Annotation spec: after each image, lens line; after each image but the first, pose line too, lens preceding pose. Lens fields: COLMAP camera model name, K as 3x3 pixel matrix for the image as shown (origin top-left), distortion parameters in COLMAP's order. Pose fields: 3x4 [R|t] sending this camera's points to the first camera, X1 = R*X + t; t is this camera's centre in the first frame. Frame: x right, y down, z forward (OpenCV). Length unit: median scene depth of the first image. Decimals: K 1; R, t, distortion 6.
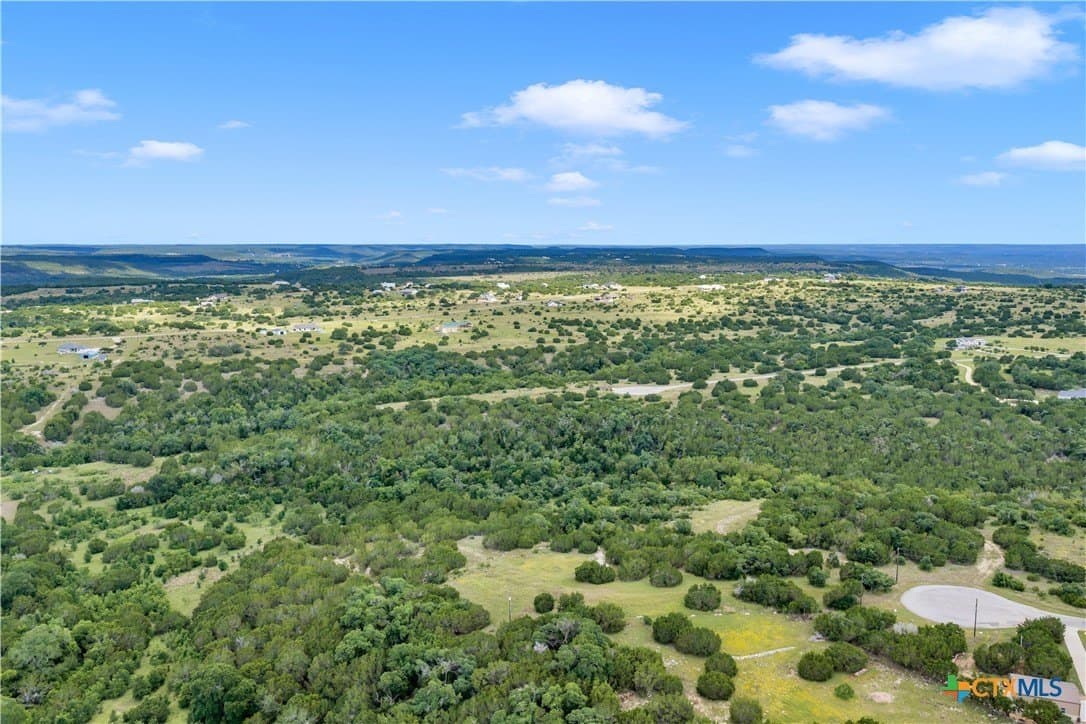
lens RADIAL K [[989.1, 0, 533.4], [0, 989.1, 444.7], [0, 0, 1]] dist [0.021904, -0.077573]
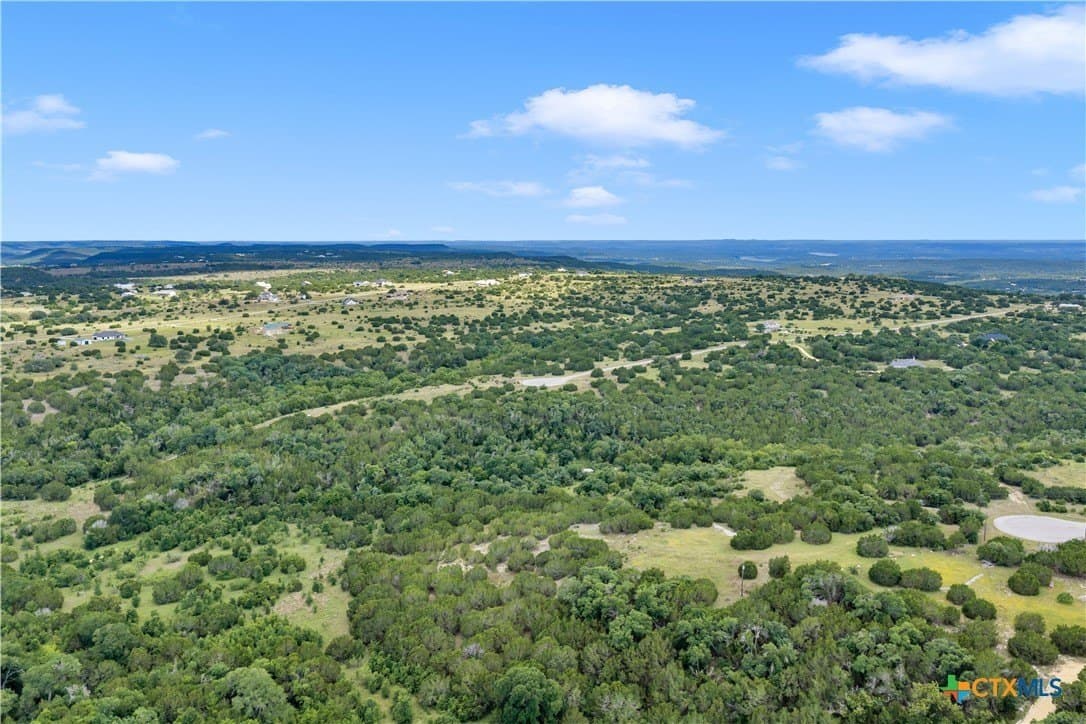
lens RADIAL K [[994.8, 0, 542.9], [0, 994.8, 468.0], [0, 0, 1]] dist [-0.005759, -0.008543]
pose [[0.918853, -0.088656, 0.384511, -0.313426], [0.078758, 0.996032, 0.041449, -0.008304], [-0.386660, -0.007802, 0.922189, 0.034567]]
